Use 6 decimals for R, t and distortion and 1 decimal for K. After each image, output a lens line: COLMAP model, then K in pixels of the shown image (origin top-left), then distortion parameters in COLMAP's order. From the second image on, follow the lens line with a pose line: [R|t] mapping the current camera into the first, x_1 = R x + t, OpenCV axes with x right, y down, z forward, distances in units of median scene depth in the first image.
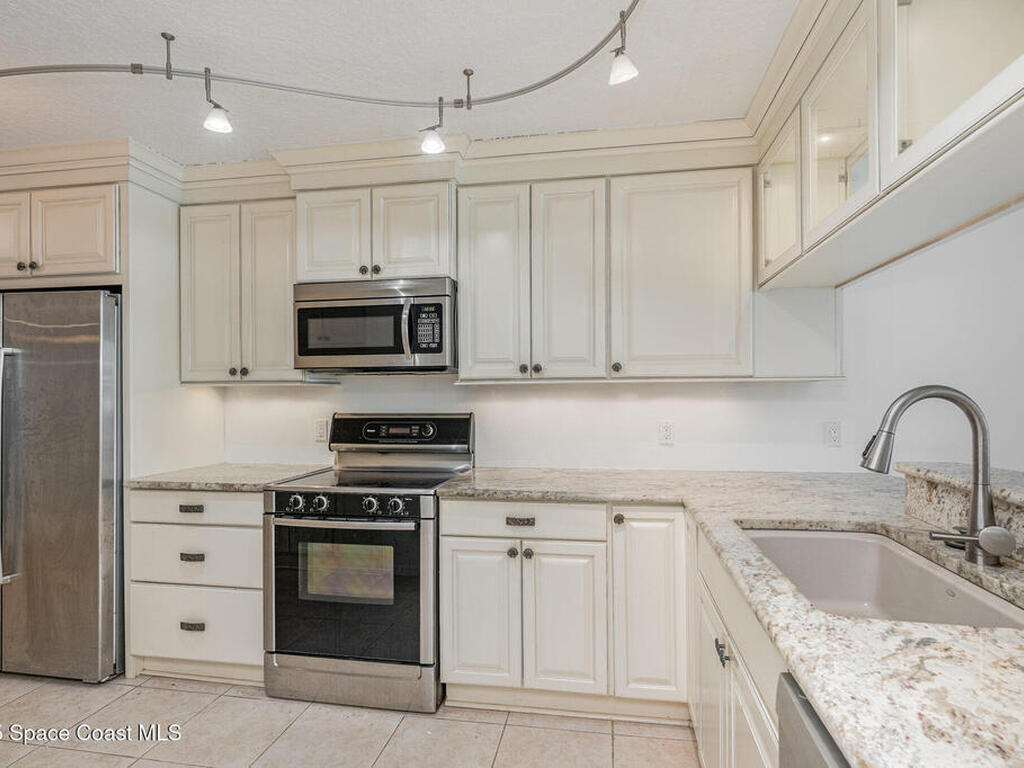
lens RADIAL K [[547.3, 0, 514.9], [0, 547.3, 391.1], [0, 0, 1]] dist [-0.003904, 0.001927]
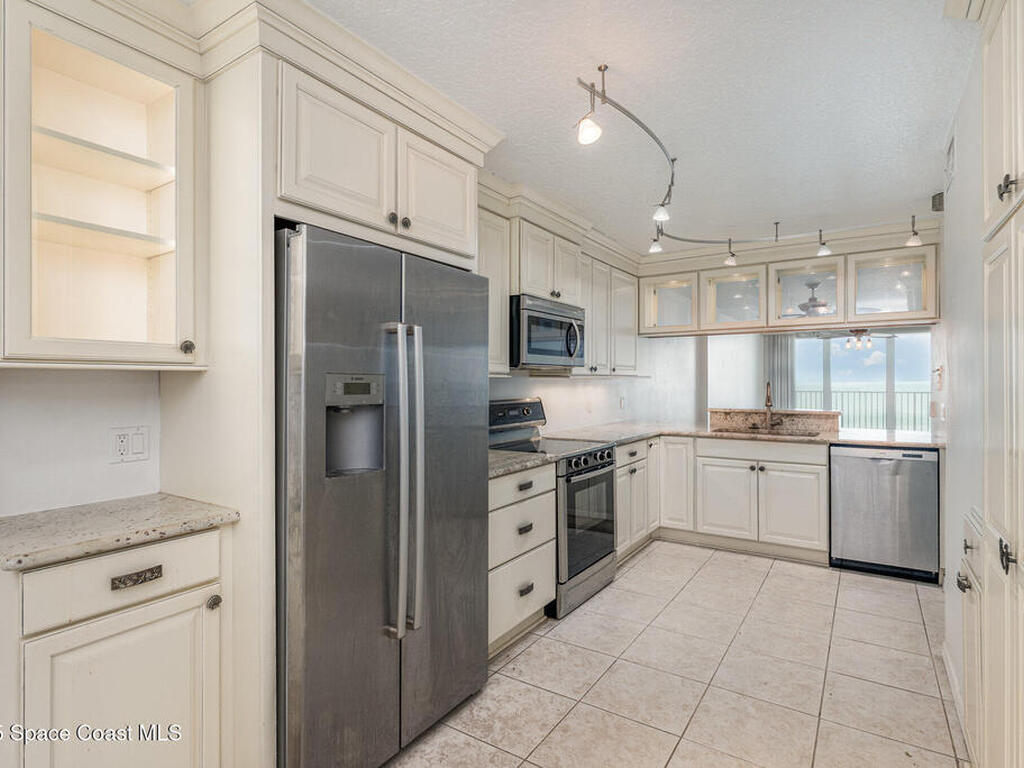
lens RADIAL K [[547.3, 0, 512.6], [0, 547.3, 380.3], [0, 0, 1]] dist [-0.003904, 0.001927]
pose [[0.393724, 0.005440, 0.919213, -1.639020], [-0.003639, 0.999984, -0.004359, 0.001293], [-0.919221, -0.001629, 0.393738, 0.578996]]
